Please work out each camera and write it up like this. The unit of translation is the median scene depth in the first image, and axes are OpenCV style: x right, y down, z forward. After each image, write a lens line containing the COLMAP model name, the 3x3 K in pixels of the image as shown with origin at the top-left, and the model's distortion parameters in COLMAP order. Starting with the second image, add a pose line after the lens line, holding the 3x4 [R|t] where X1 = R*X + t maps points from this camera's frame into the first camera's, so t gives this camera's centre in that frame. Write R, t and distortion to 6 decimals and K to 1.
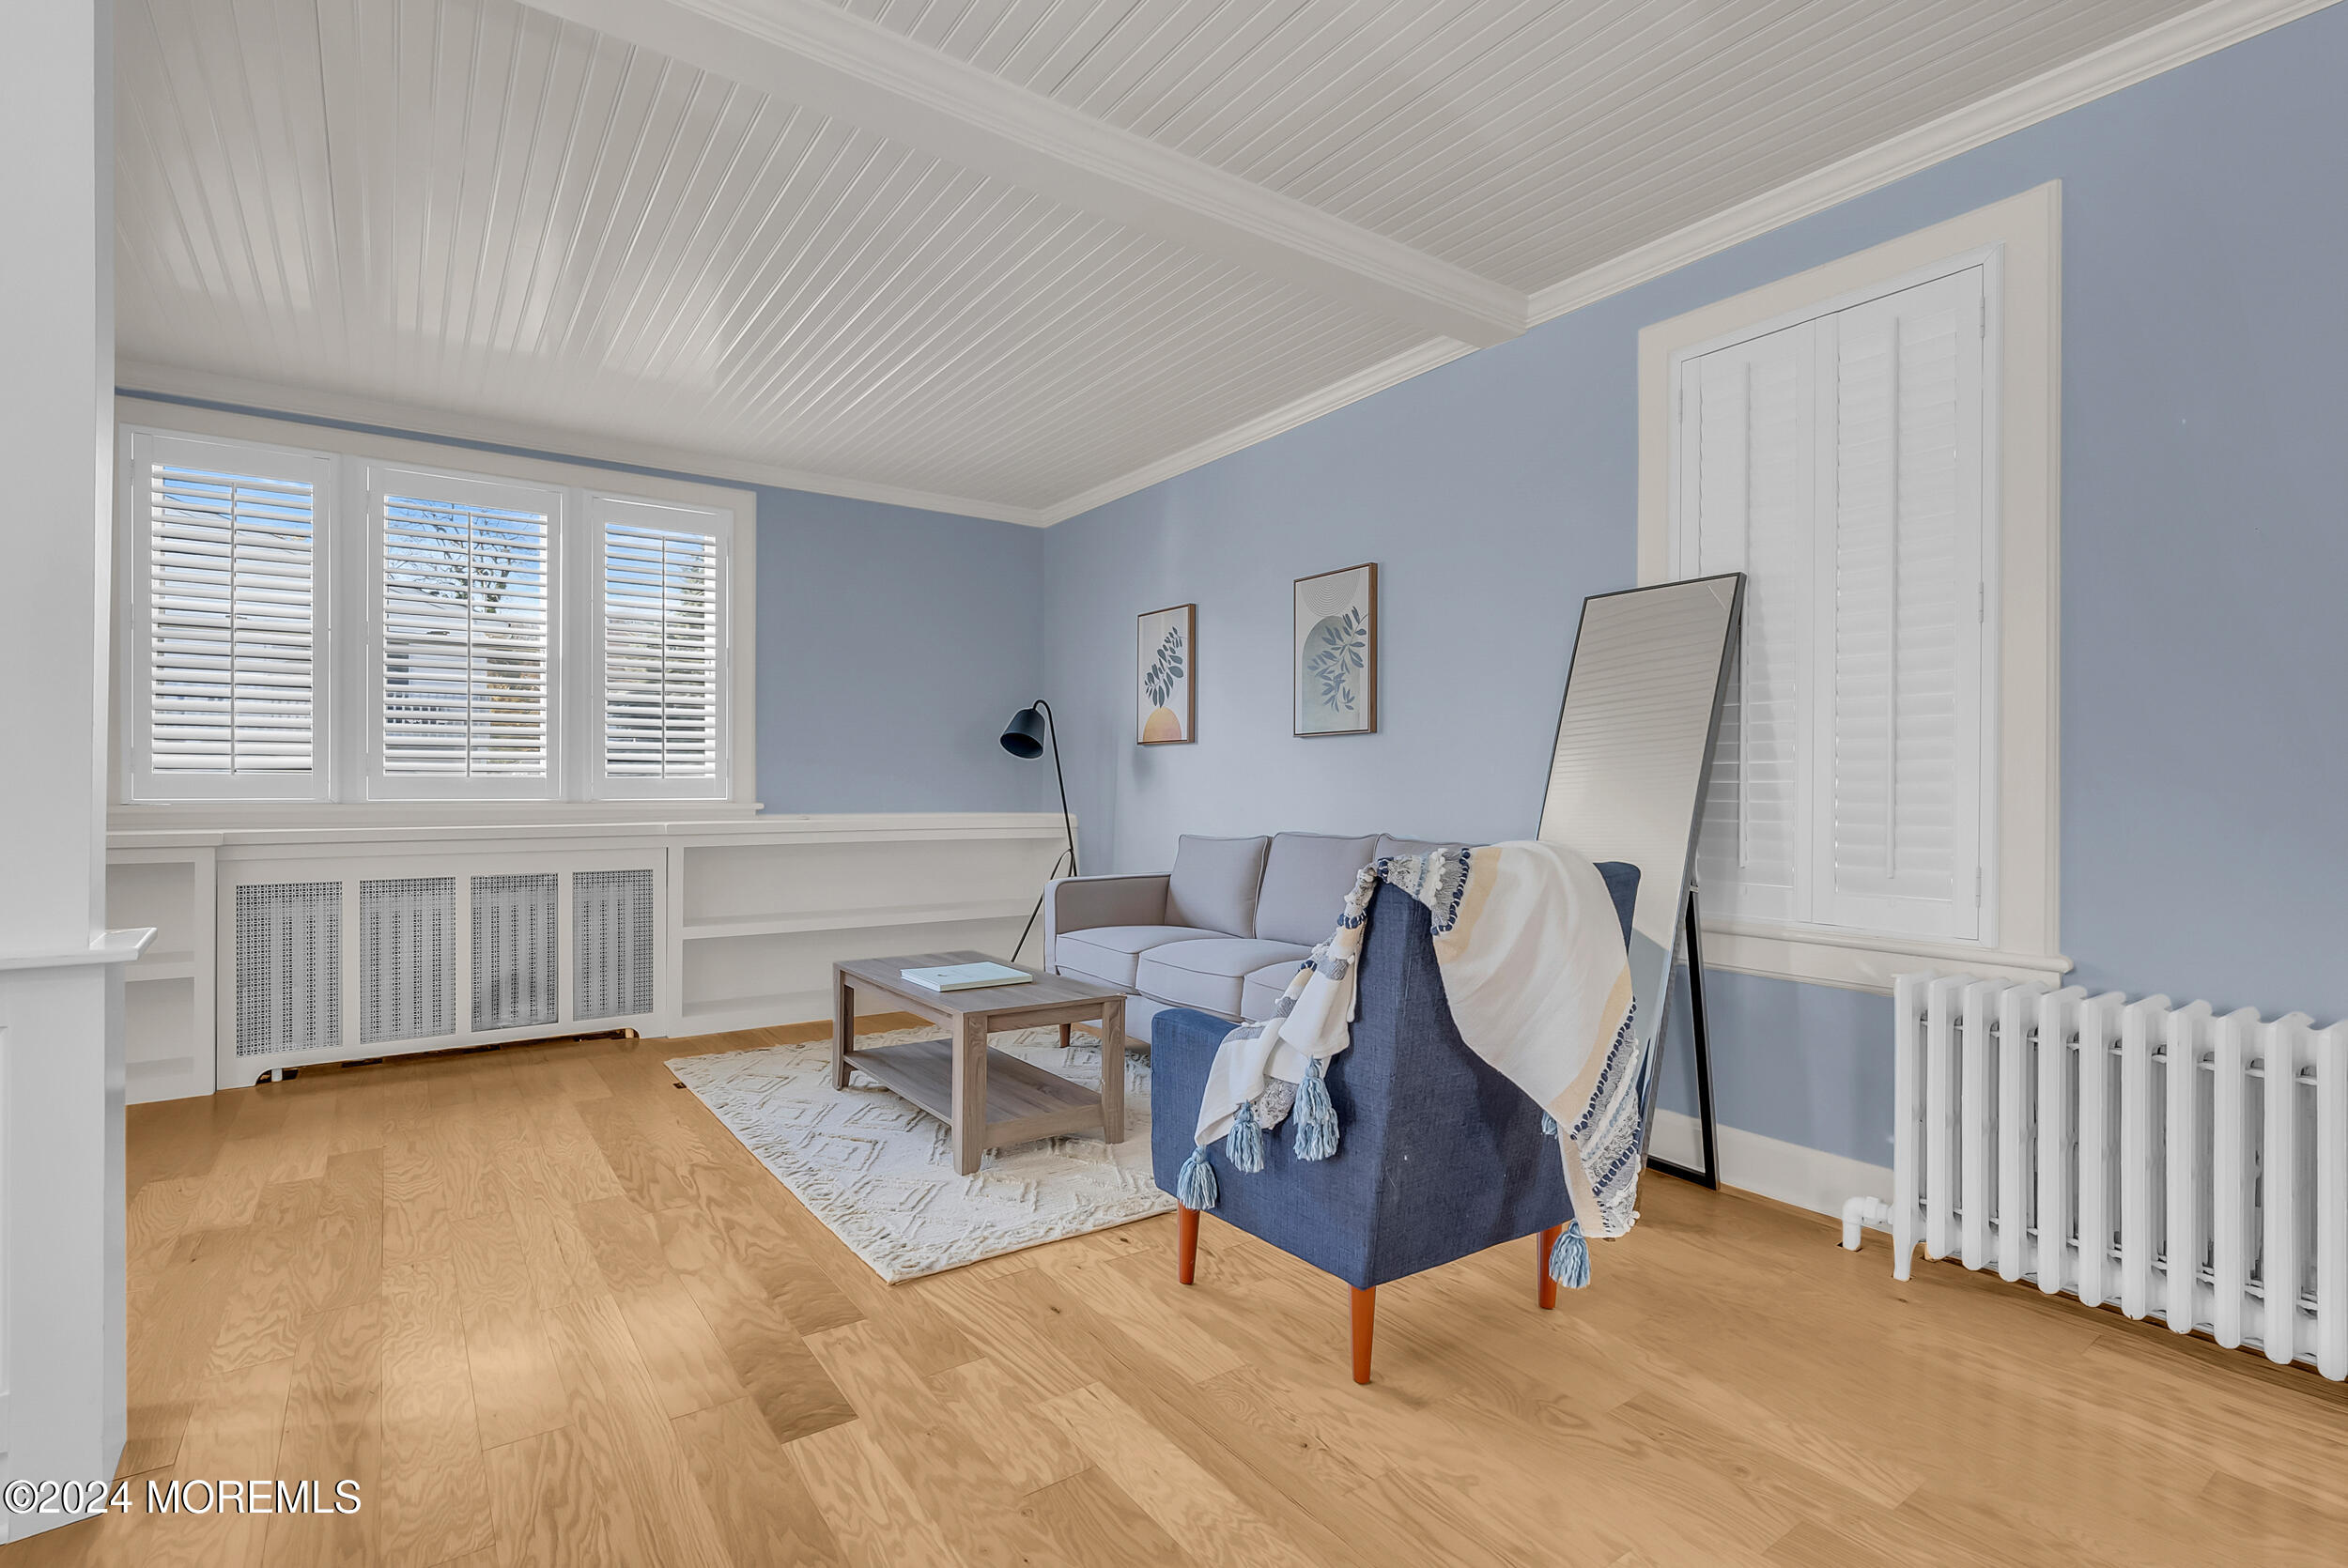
lens RADIAL K [[1105.0, 0, 1174.5], [0, 1105.0, 789.9], [0, 0, 1]] dist [-0.000723, -0.000572]
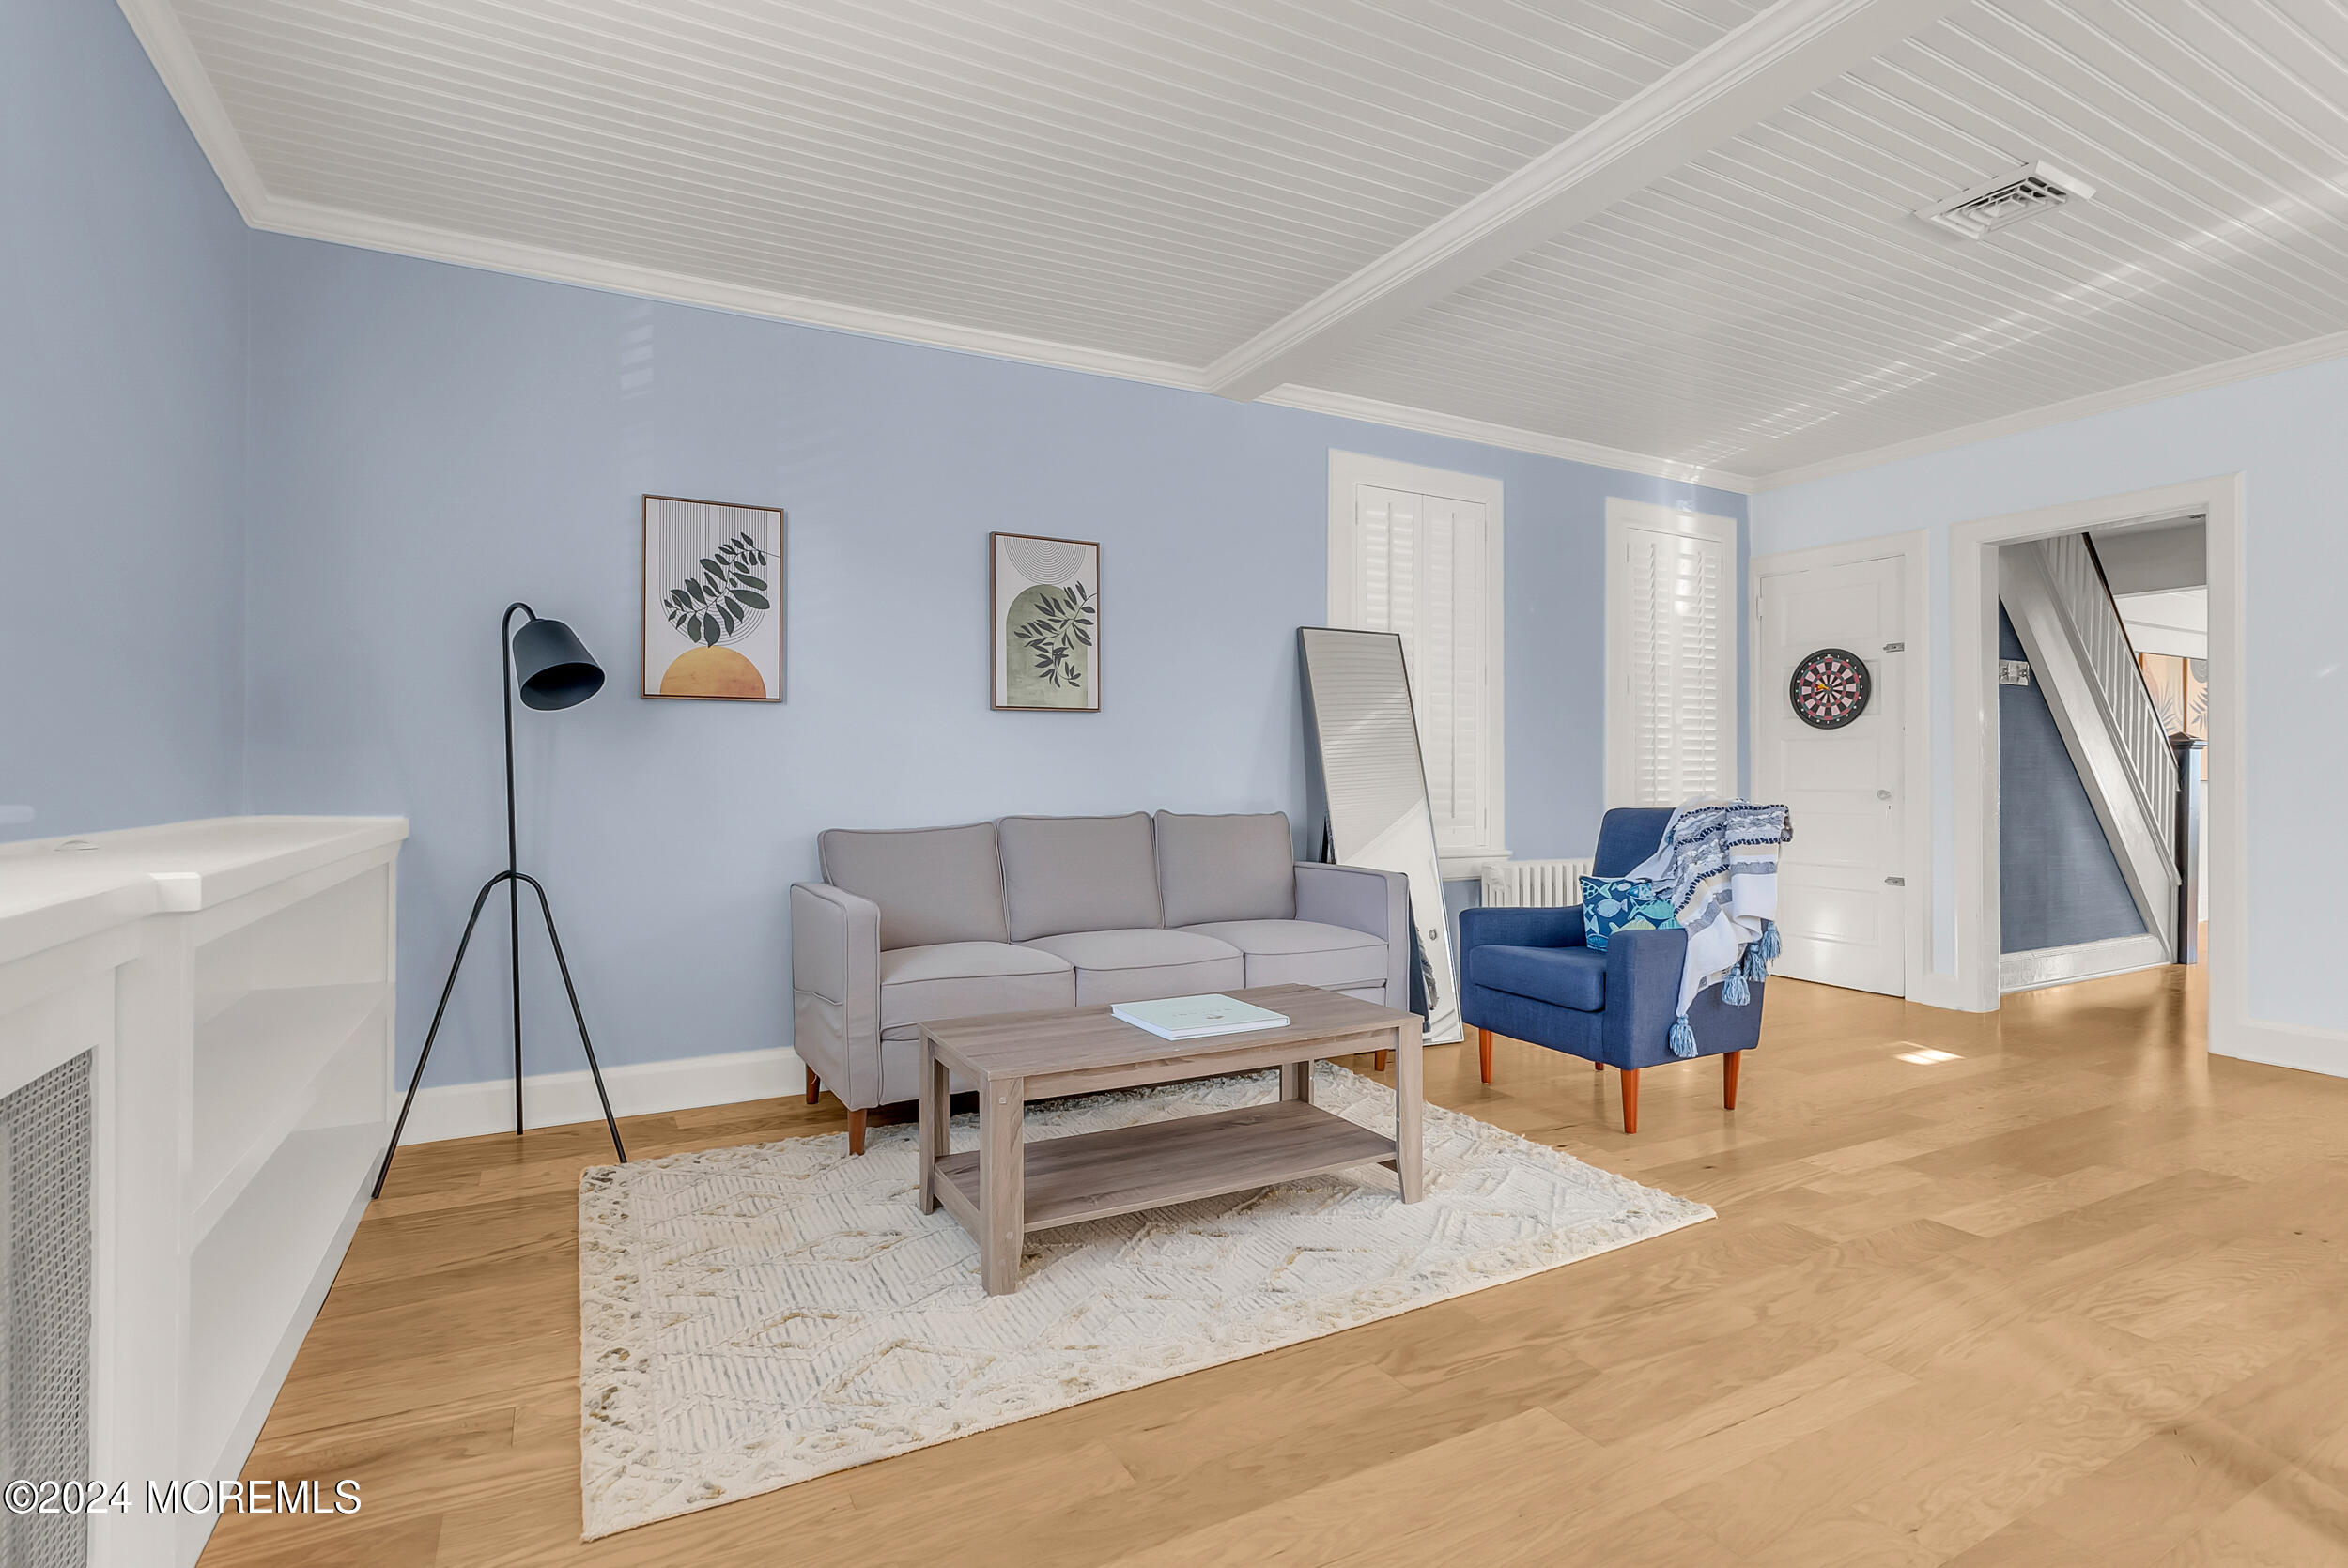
lens RADIAL K [[1121.4, 0, 1172.5], [0, 1121.4, 773.6], [0, 0, 1]] dist [-0.002546, -0.000315]
pose [[0.128064, 0.001241, 0.991765, -0.811784], [0.002961, 0.999994, -0.001634, 0.005703], [-0.991762, 0.003145, 0.128059, 0.792242]]
